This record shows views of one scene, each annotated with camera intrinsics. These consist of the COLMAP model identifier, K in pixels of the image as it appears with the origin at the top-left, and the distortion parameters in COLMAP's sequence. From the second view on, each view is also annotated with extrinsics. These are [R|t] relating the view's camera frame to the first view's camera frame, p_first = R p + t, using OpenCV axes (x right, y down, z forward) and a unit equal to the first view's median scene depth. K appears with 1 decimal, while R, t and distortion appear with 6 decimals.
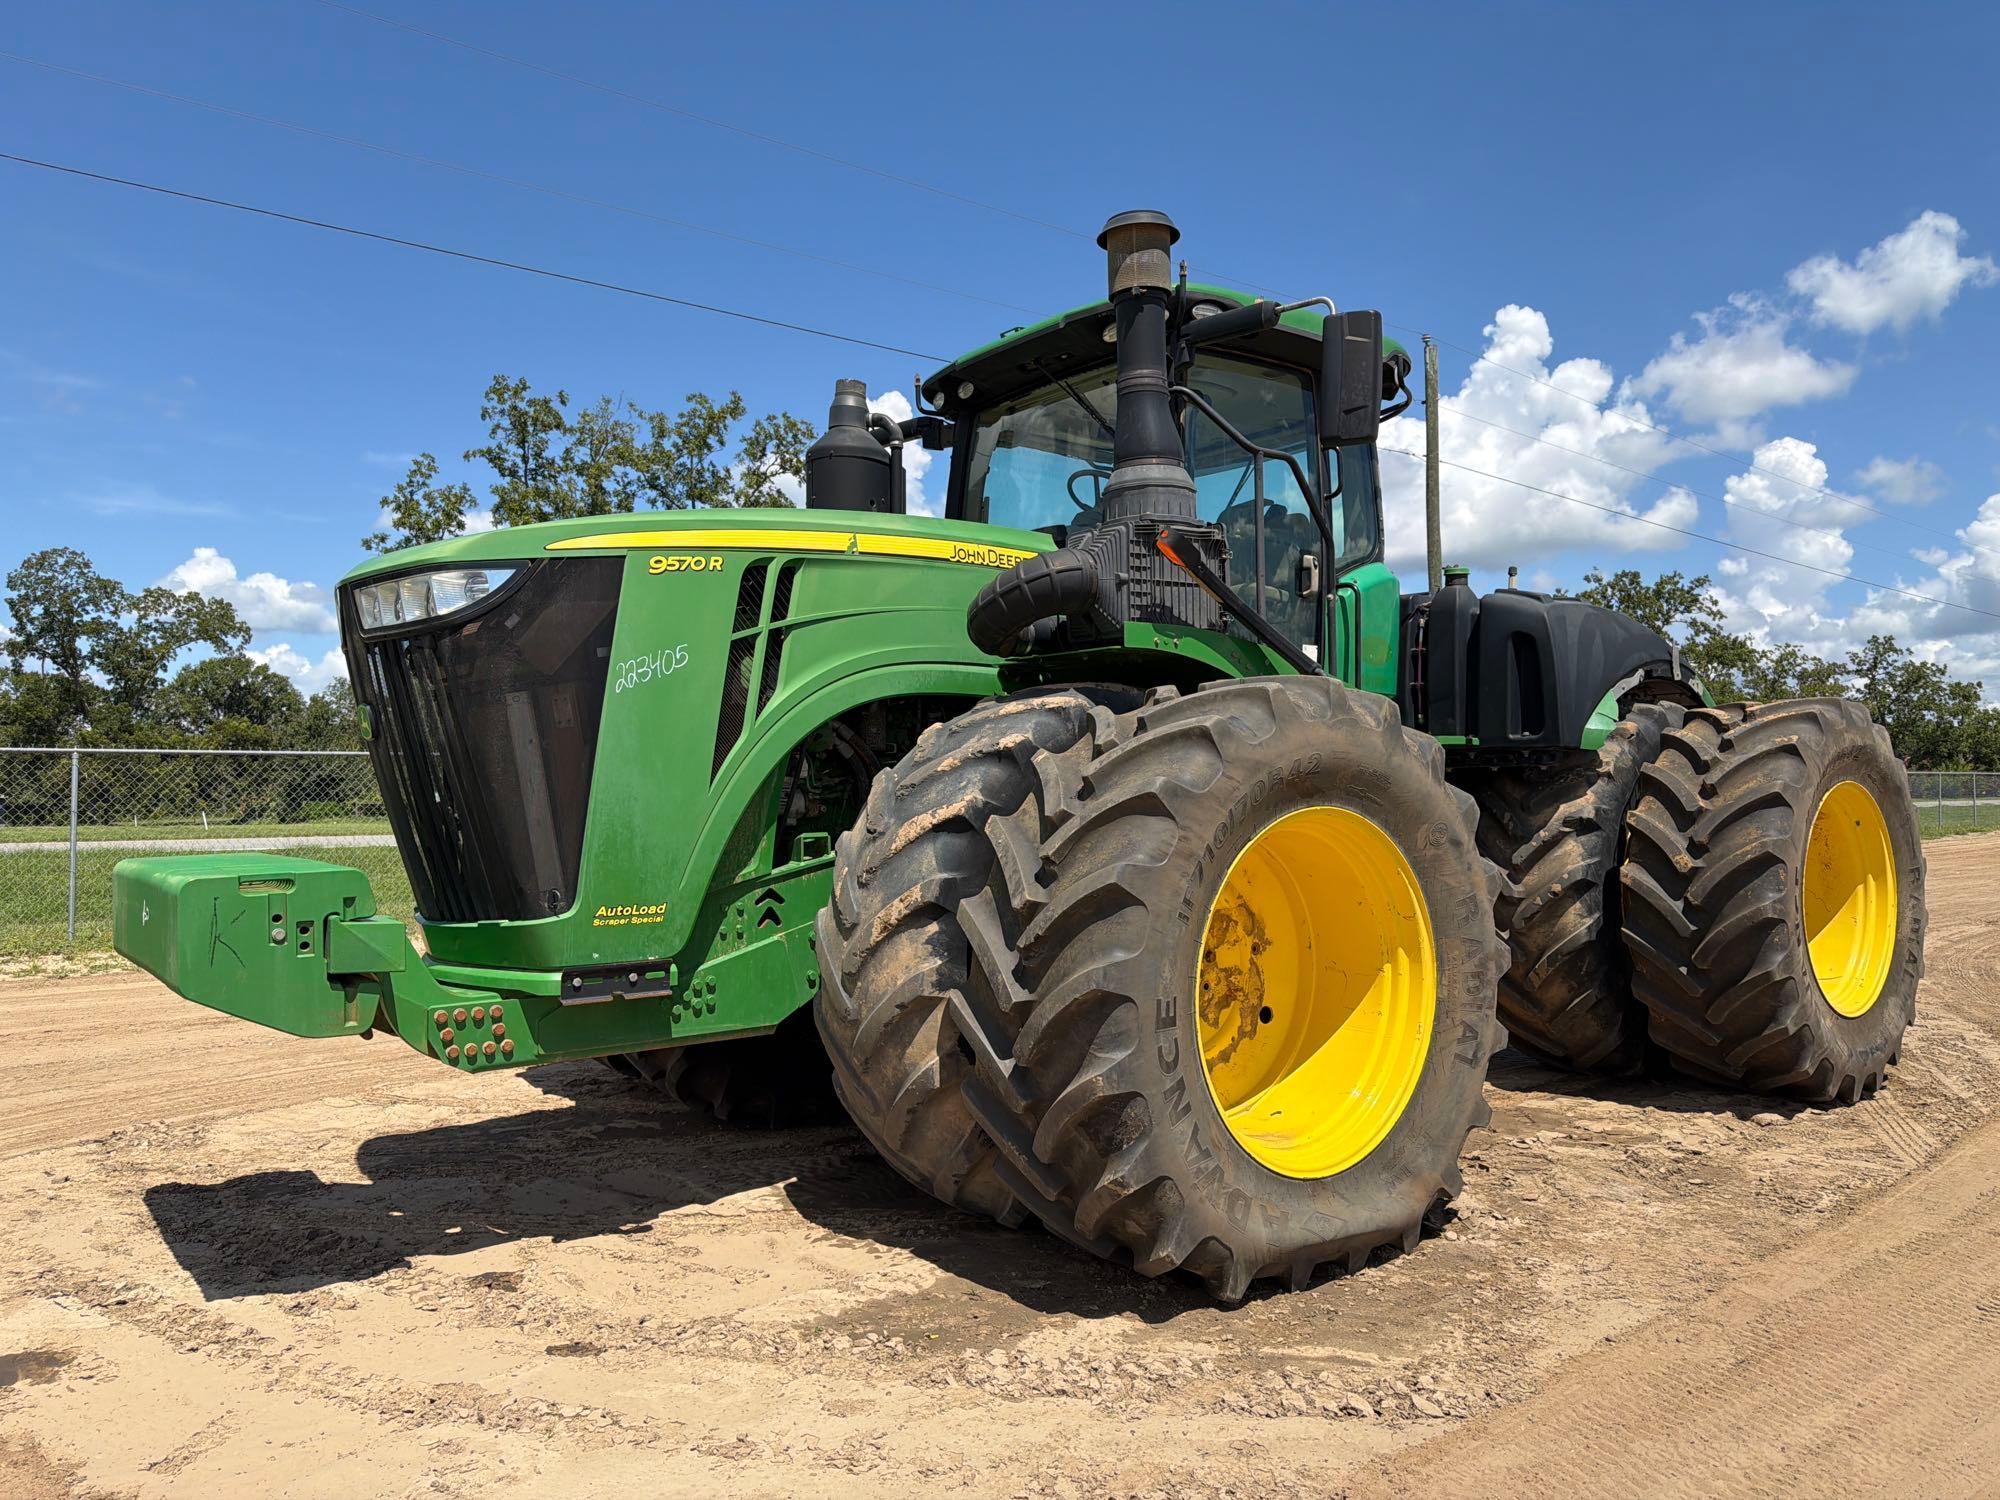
lens RADIAL K [[1409.6, 0, 990.5], [0, 1409.6, 743.5], [0, 0, 1]] dist [0.095946, -0.106444]
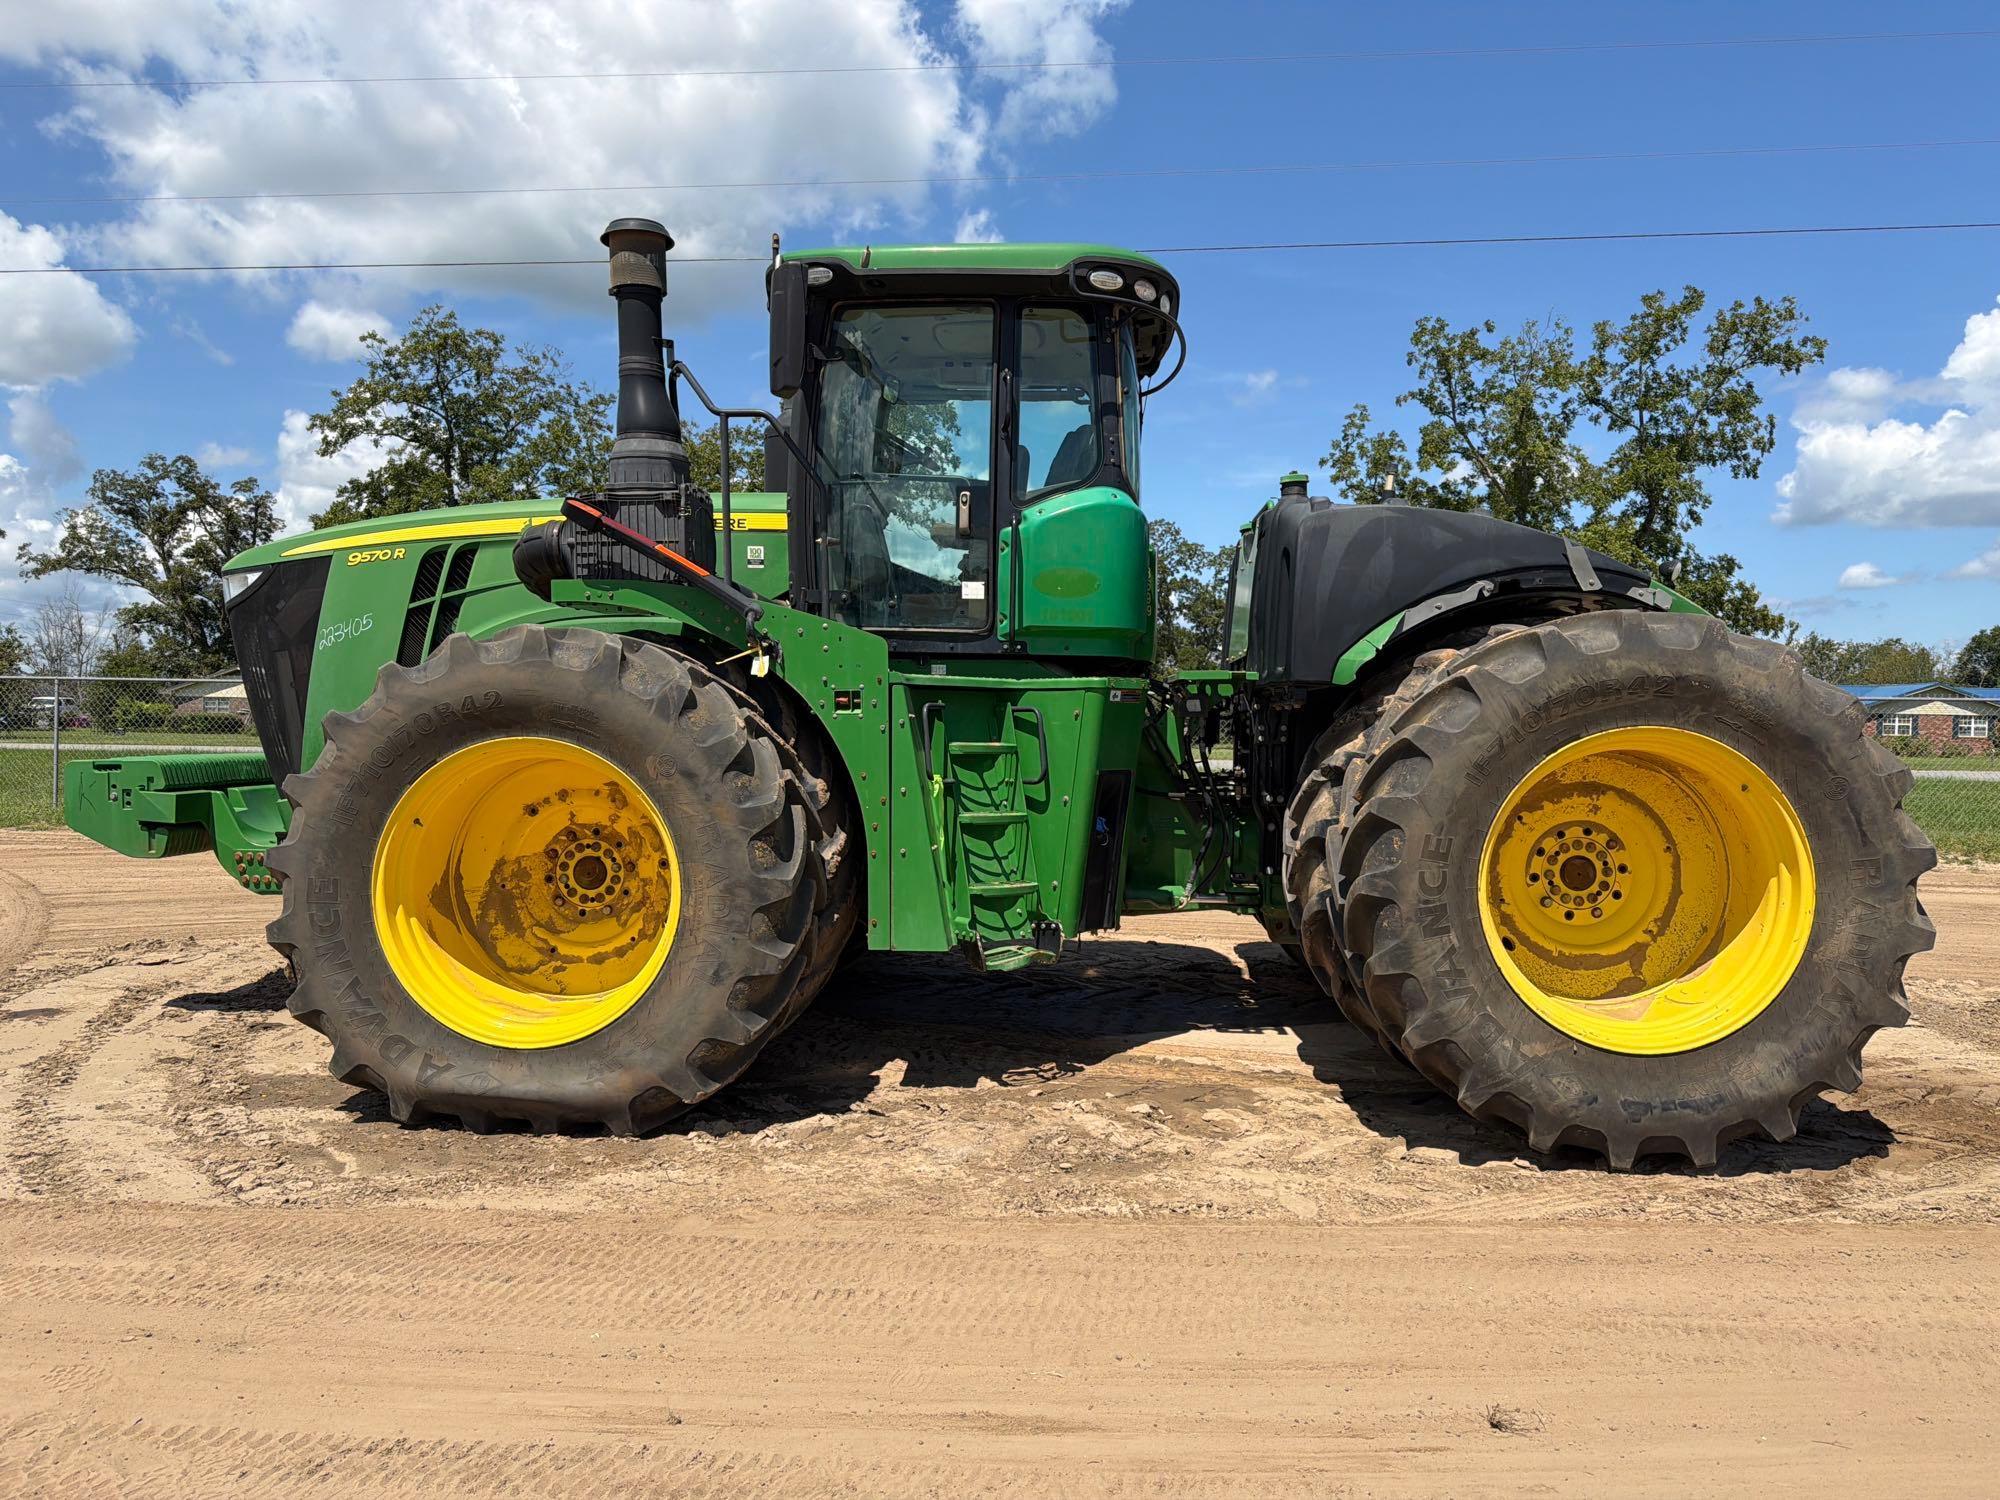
lens RADIAL K [[1397.7, 0, 1000.0], [0, 1397.7, 750.0], [0, 0, 1]] dist [0.066010, -0.097434]
pose [[0.735678, 0.027667, -0.676766, 1.100848], [0.007793, 0.998754, 0.049302, 0.001266], [0.677287, -0.041544, 0.734545, 0.352850]]
